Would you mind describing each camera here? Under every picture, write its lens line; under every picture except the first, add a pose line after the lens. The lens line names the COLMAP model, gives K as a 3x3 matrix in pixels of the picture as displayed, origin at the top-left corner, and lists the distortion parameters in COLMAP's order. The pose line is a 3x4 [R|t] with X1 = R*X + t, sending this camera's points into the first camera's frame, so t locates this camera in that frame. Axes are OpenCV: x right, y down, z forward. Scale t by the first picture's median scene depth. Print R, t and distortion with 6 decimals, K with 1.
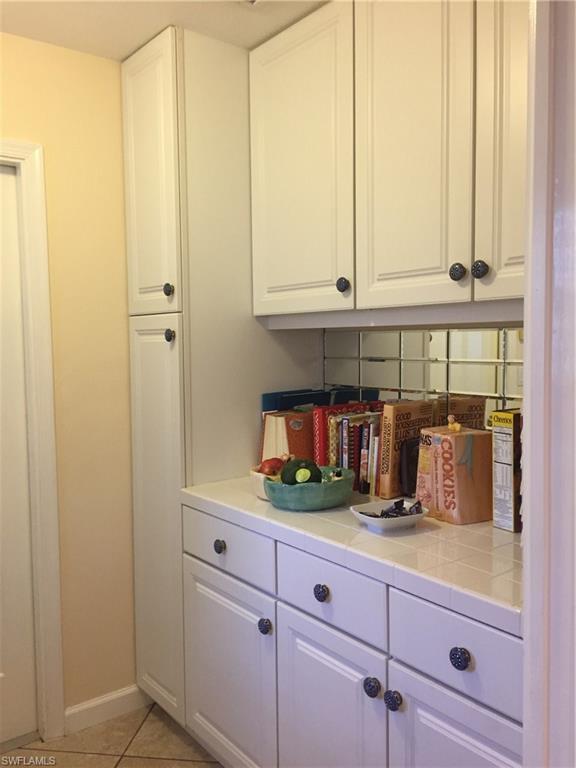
lens RADIAL K [[674.4, 0, 288.0], [0, 674.4, 384.0], [0, 0, 1]] dist [0.069325, -0.087957]
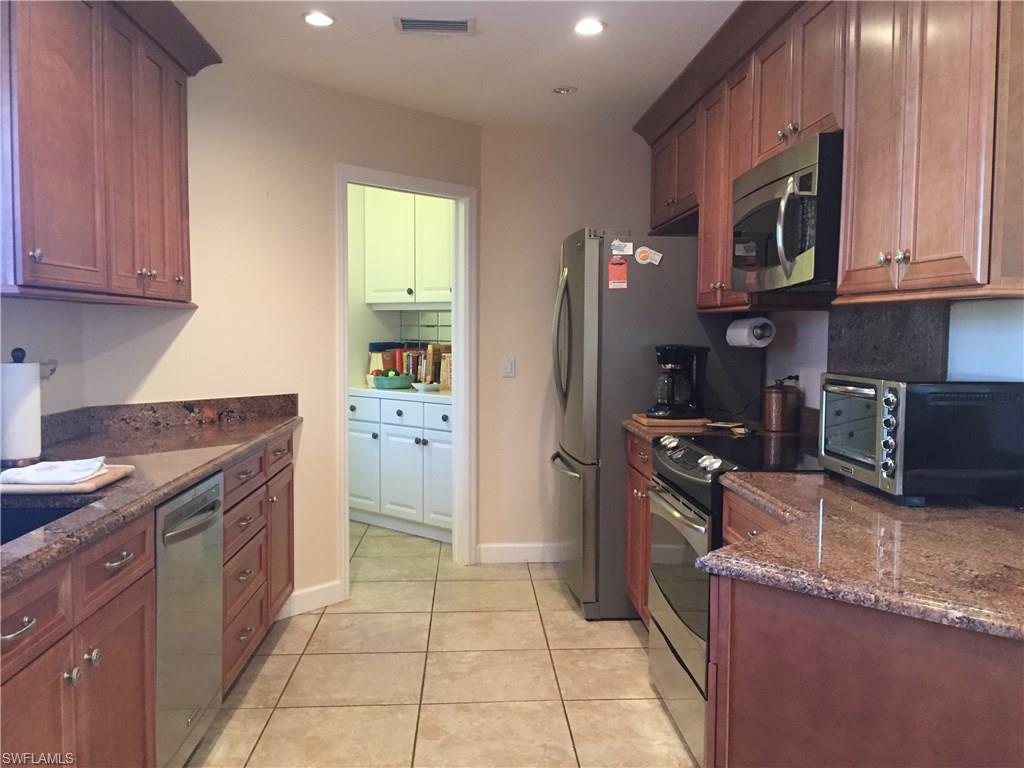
lens RADIAL K [[899.3, 0, 527.6], [0, 899.3, 381.5], [0, 0, 1]] dist [0.069325, -0.087957]
pose [[0.981677, 0.006562, 0.190437, -0.099461], [-0.006118, 0.999977, -0.002923, 0.155634], [-0.190452, 0.001704, 0.981695, -1.959599]]
